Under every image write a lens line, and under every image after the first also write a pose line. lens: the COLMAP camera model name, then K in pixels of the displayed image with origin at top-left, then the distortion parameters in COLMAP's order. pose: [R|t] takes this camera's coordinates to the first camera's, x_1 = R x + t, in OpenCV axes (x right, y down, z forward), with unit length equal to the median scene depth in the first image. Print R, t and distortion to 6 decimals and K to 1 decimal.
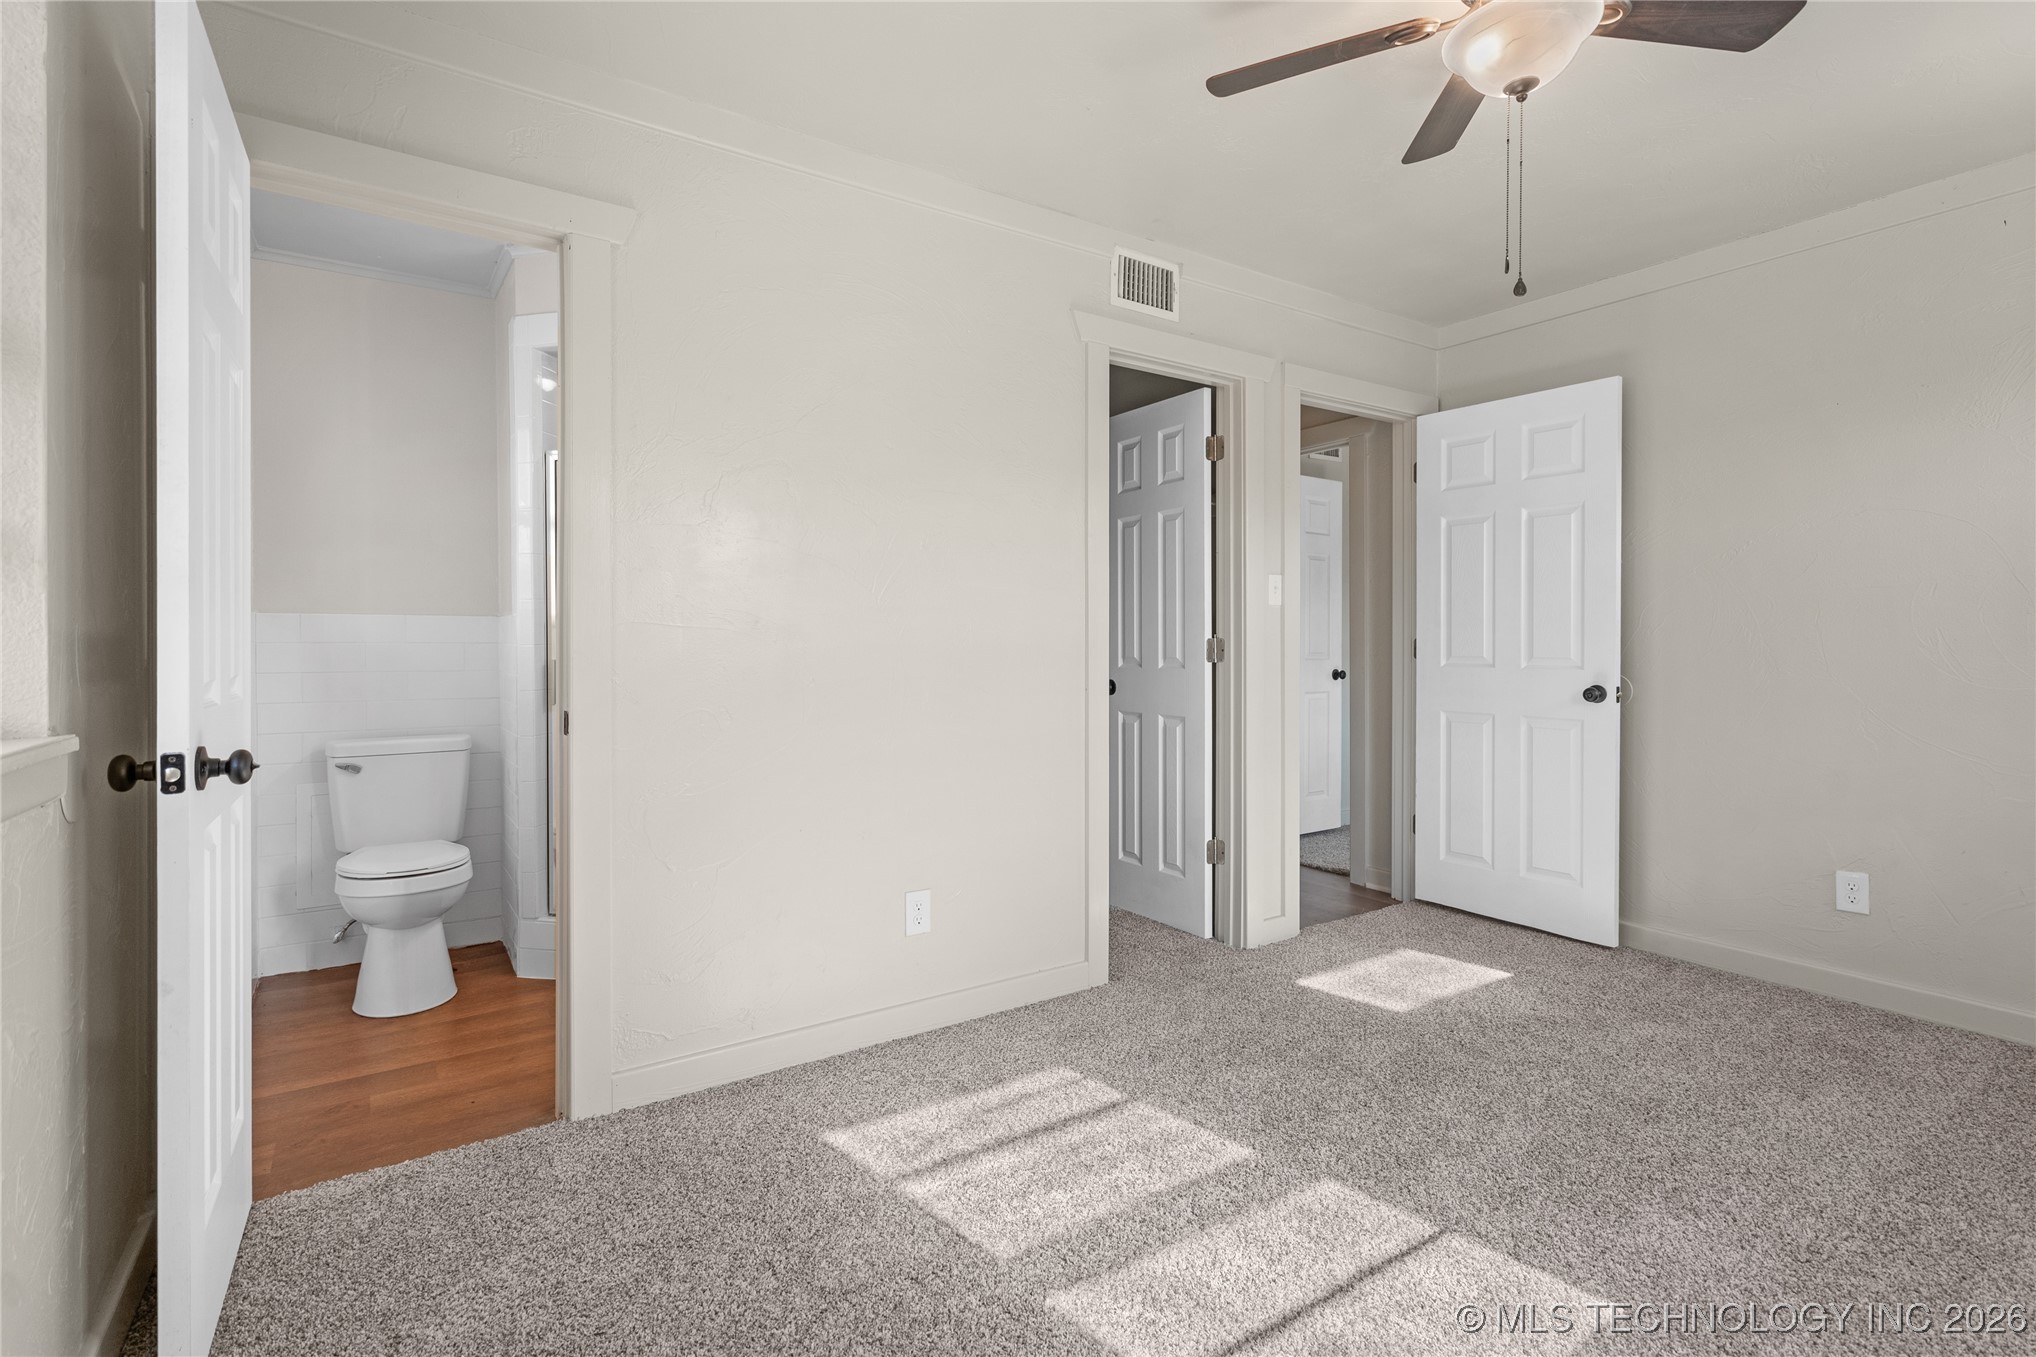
lens RADIAL K [[946.8, 0, 1011.8], [0, 946.8, 662.5], [0, 0, 1]] dist [-0.005452, 0.001356]
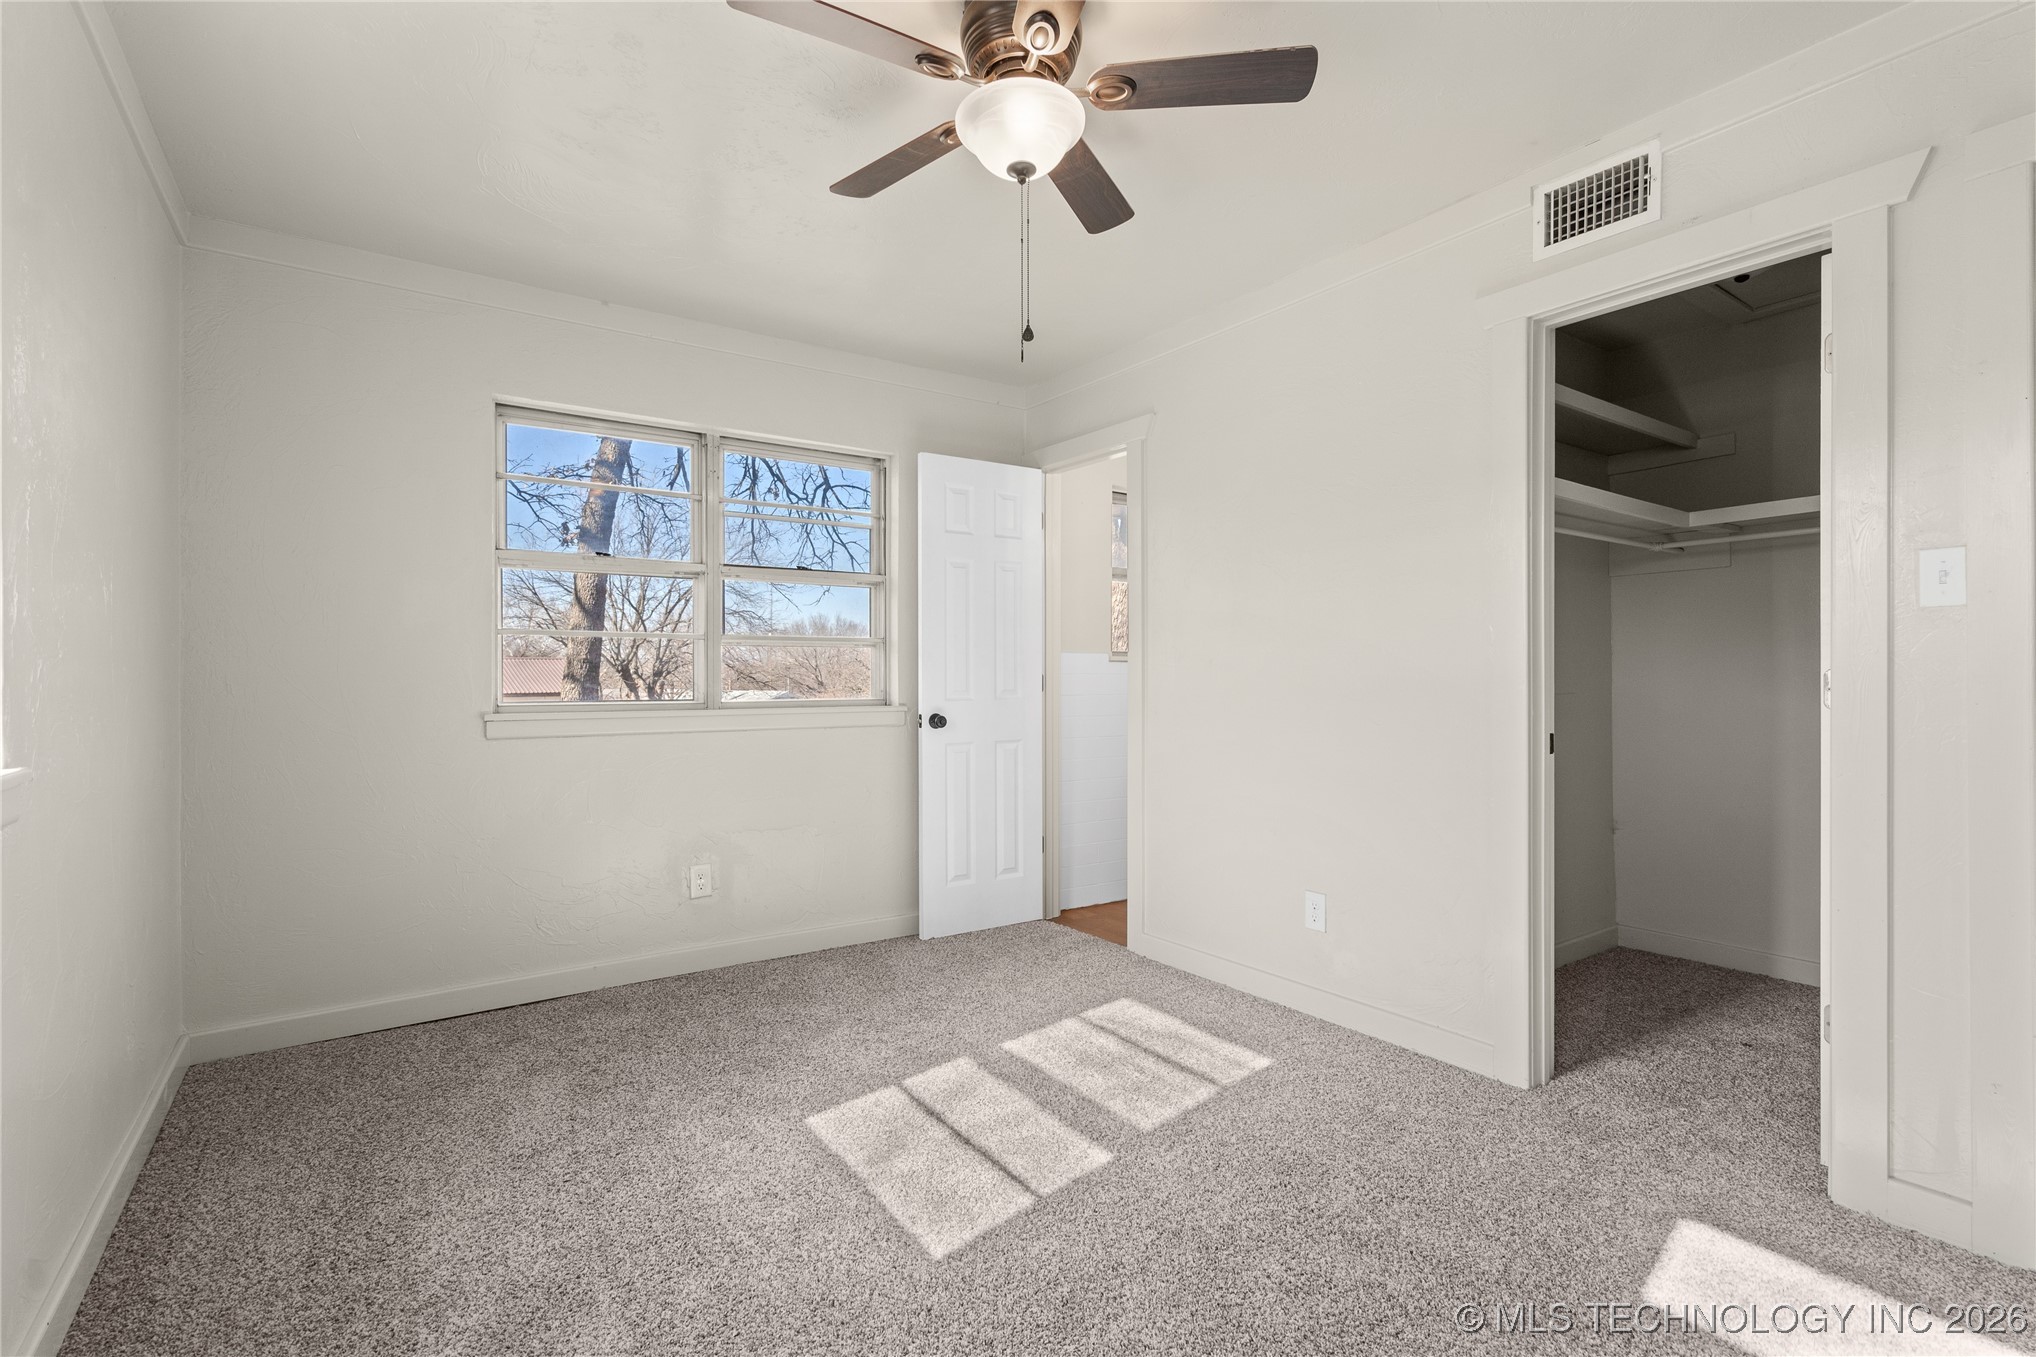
lens RADIAL K [[946.8, 0, 1016.6], [0, 946.8, 676.8], [0, 0, 1]] dist [-0.005452, 0.001356]
pose [[0.009636, 0.000646, -0.999953, 1.290950], [-0.012477, 0.999922, 0.000525, -0.020352], [0.999876, 0.012472, 0.009643, 0.770825]]
